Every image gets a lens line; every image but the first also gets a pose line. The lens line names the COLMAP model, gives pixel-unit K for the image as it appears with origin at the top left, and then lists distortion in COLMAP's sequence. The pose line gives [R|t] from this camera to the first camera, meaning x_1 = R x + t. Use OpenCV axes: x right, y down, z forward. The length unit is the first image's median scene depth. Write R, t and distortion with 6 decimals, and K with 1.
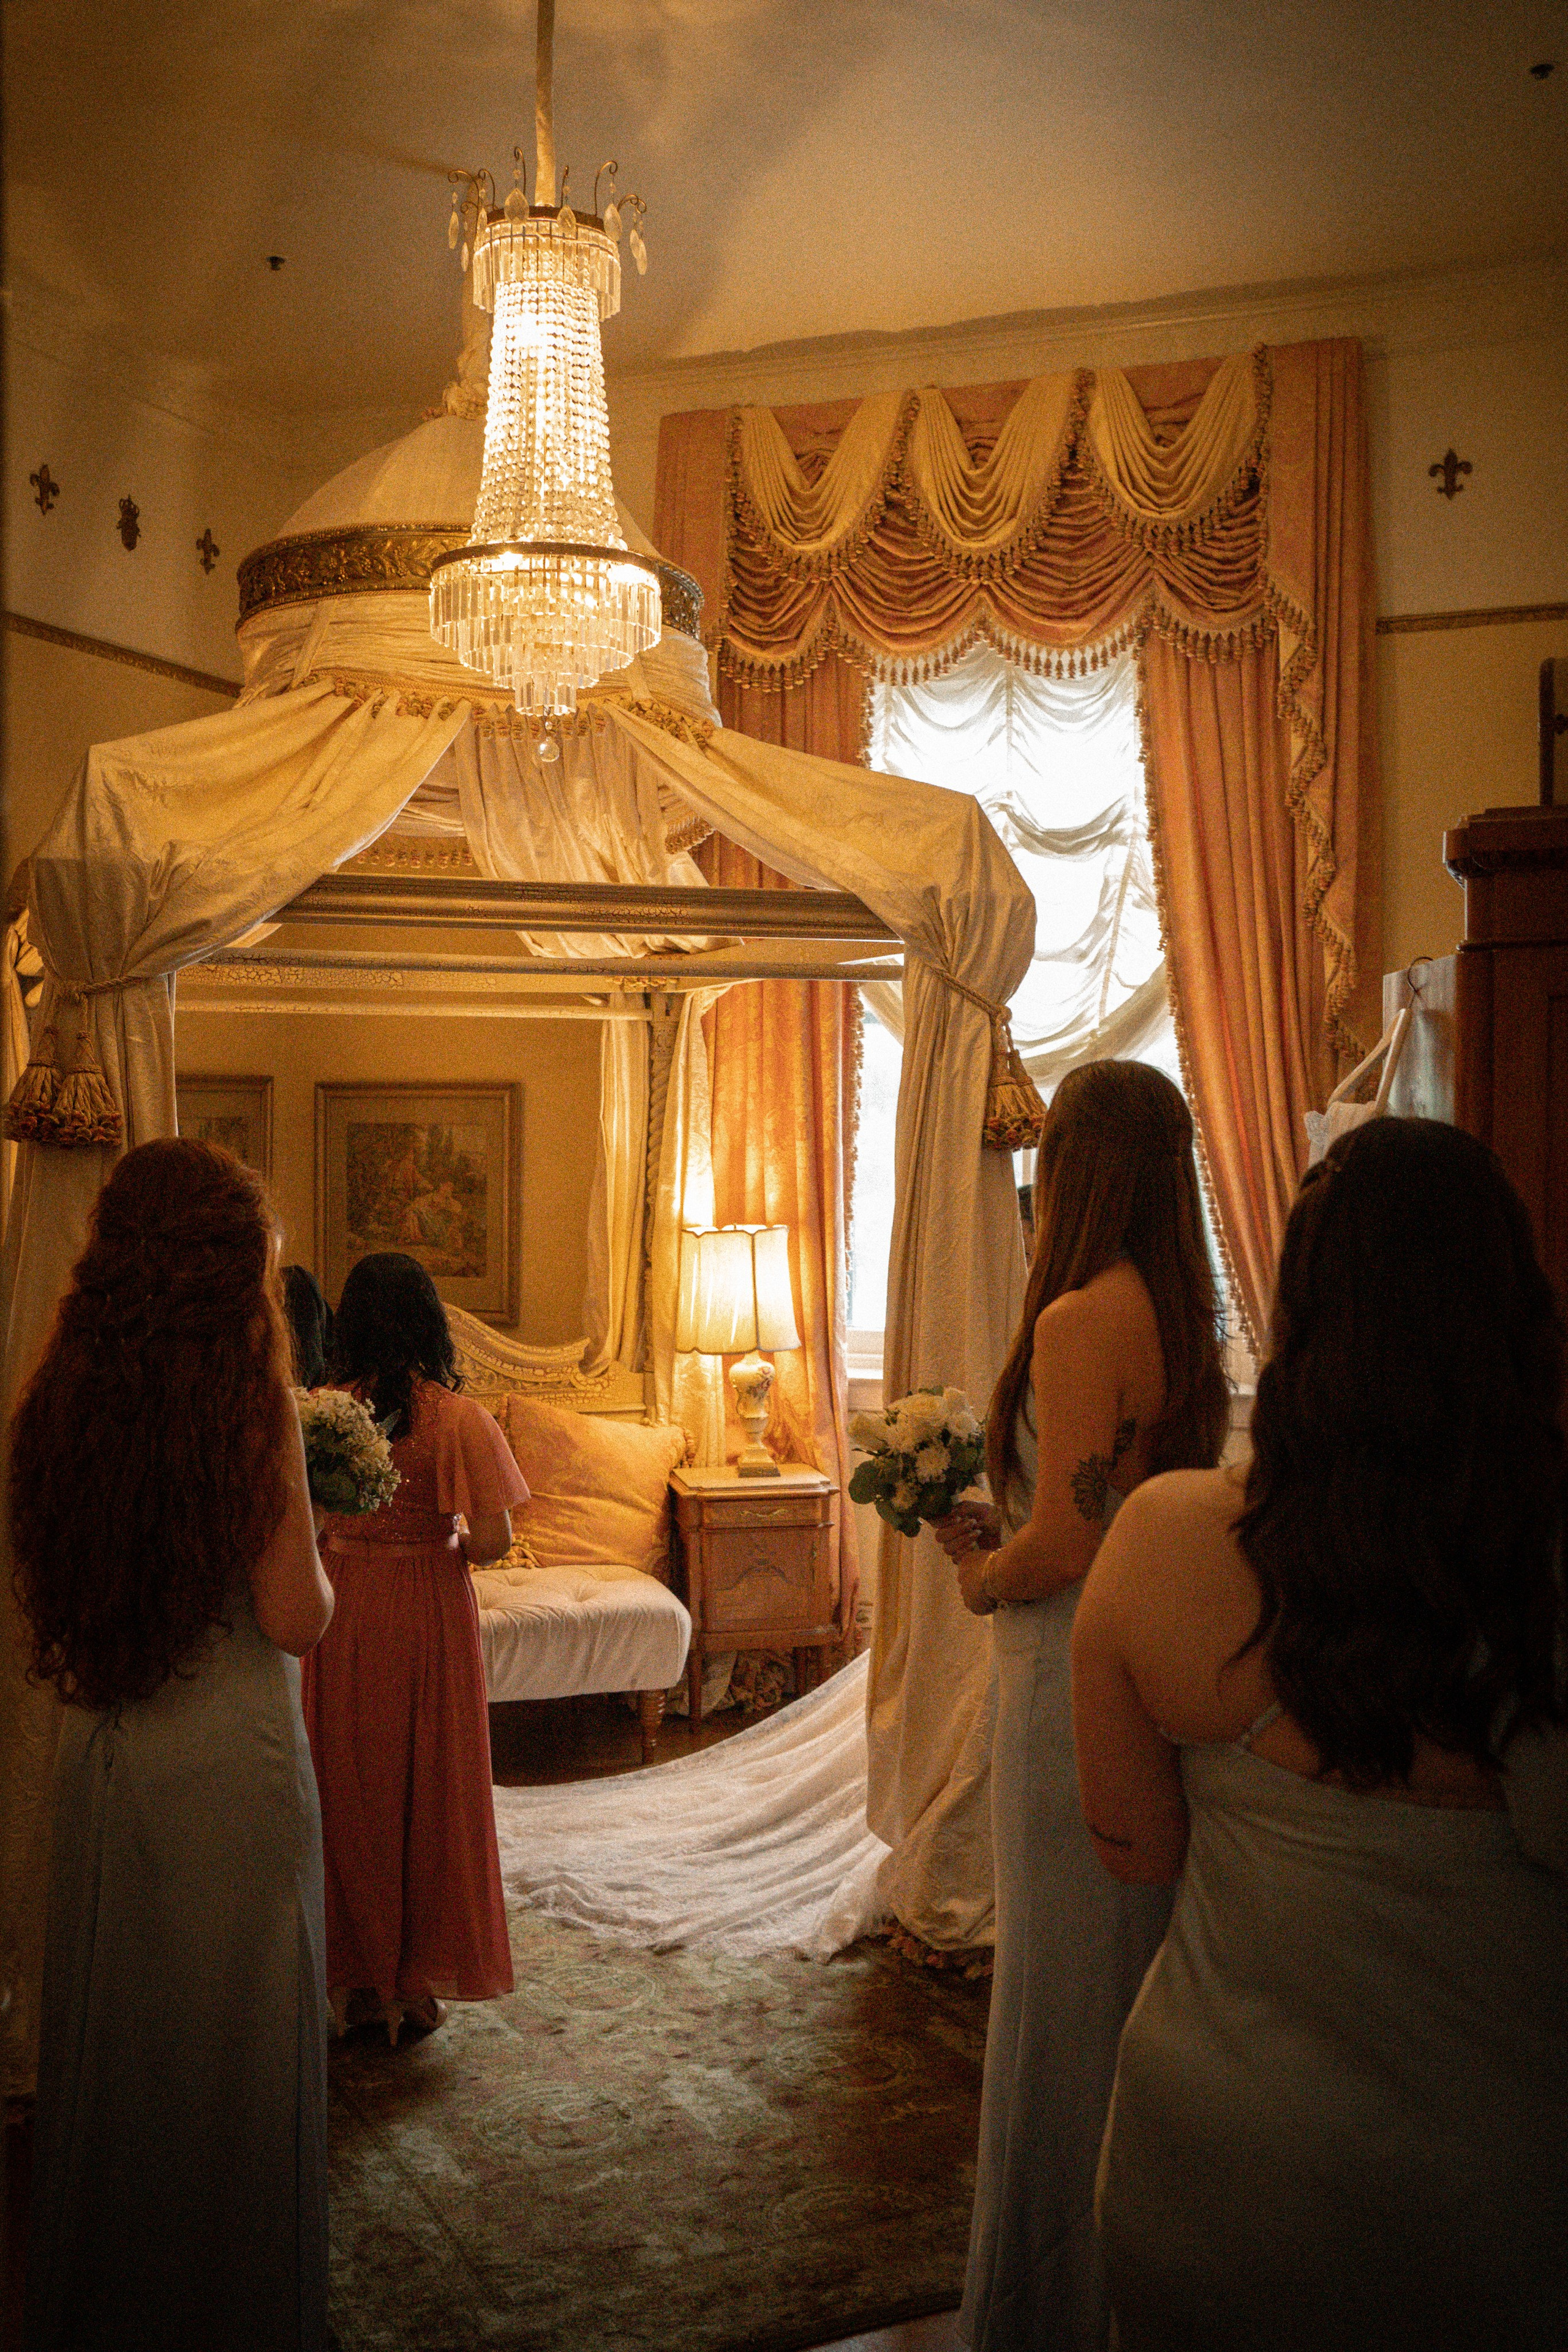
lens RADIAL K [[2427.2, 0, 828.3], [0, 2427.2, 1073.8], [0, 0, 1]] dist [0.011277, 0.000000]
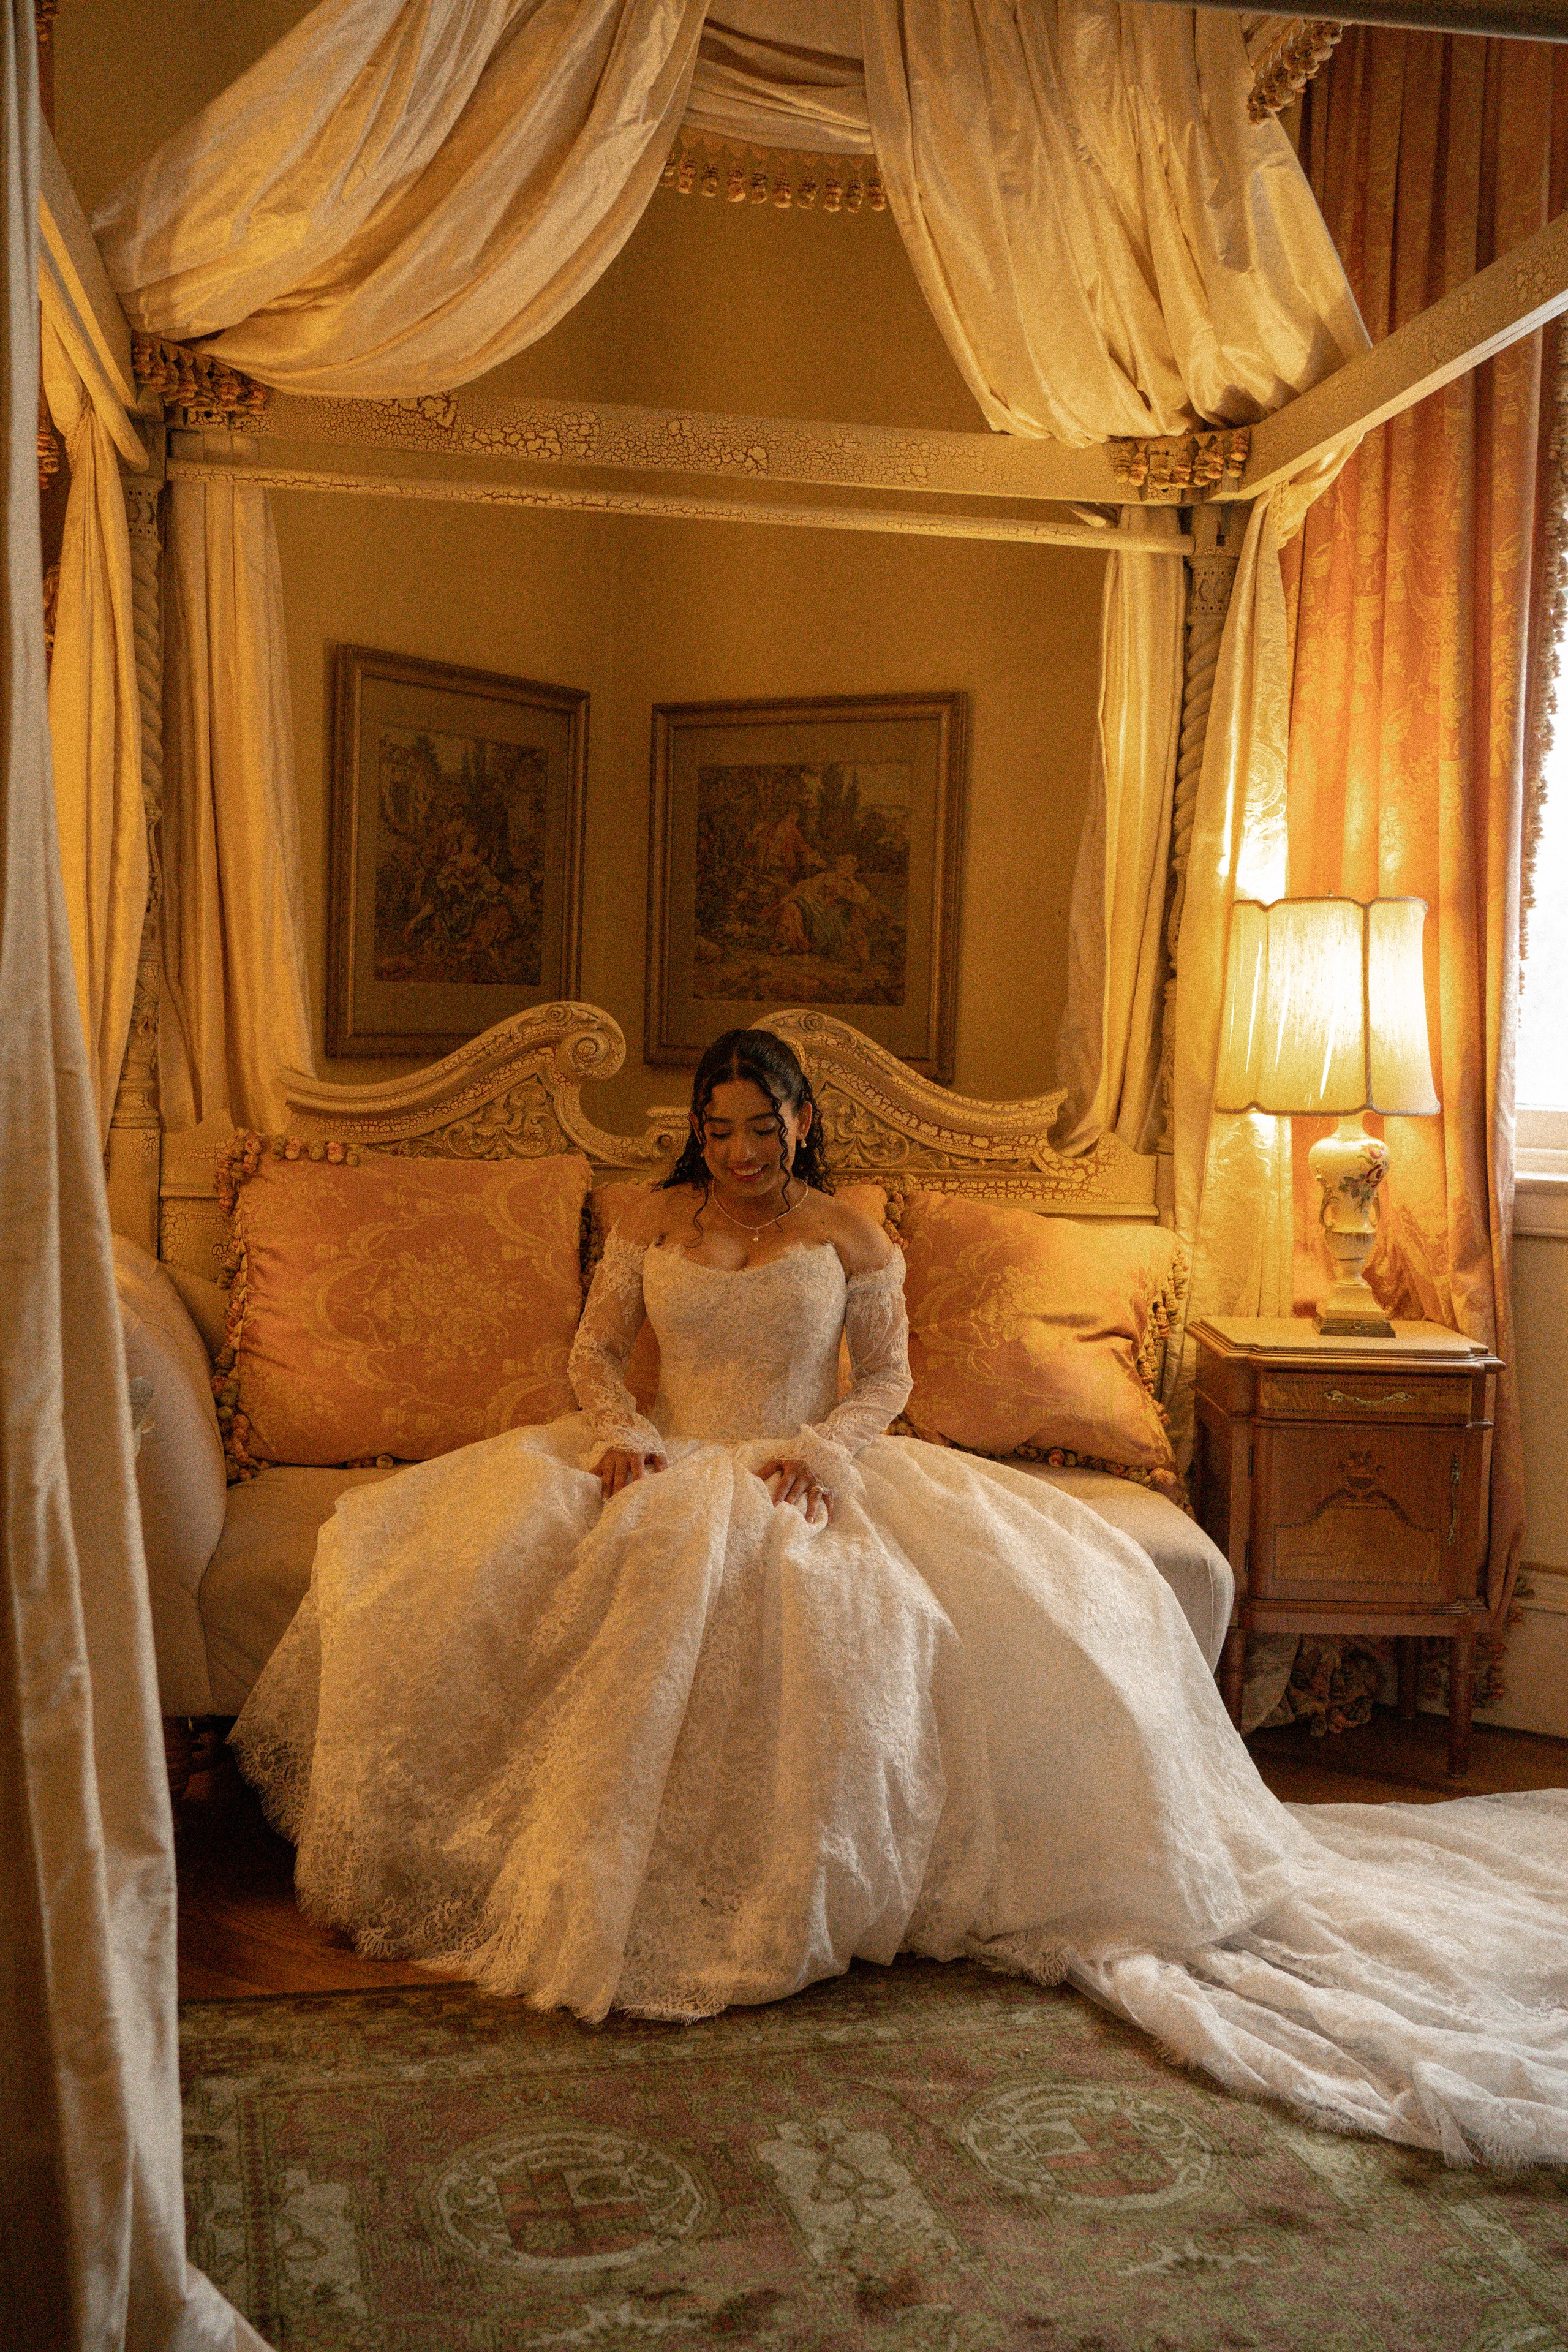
lens RADIAL K [[2427.2, 0, 738.8], [0, 2427.2, 1157.7], [0, 0, 1]] dist [0.011277, 0.000000]
pose [[0.972945, 0.040181, -0.227517, -0.040214], [-0.023739, 0.996935, 0.074549, 0.082261], [0.229815, -0.067132, 0.970916, 0.400300]]
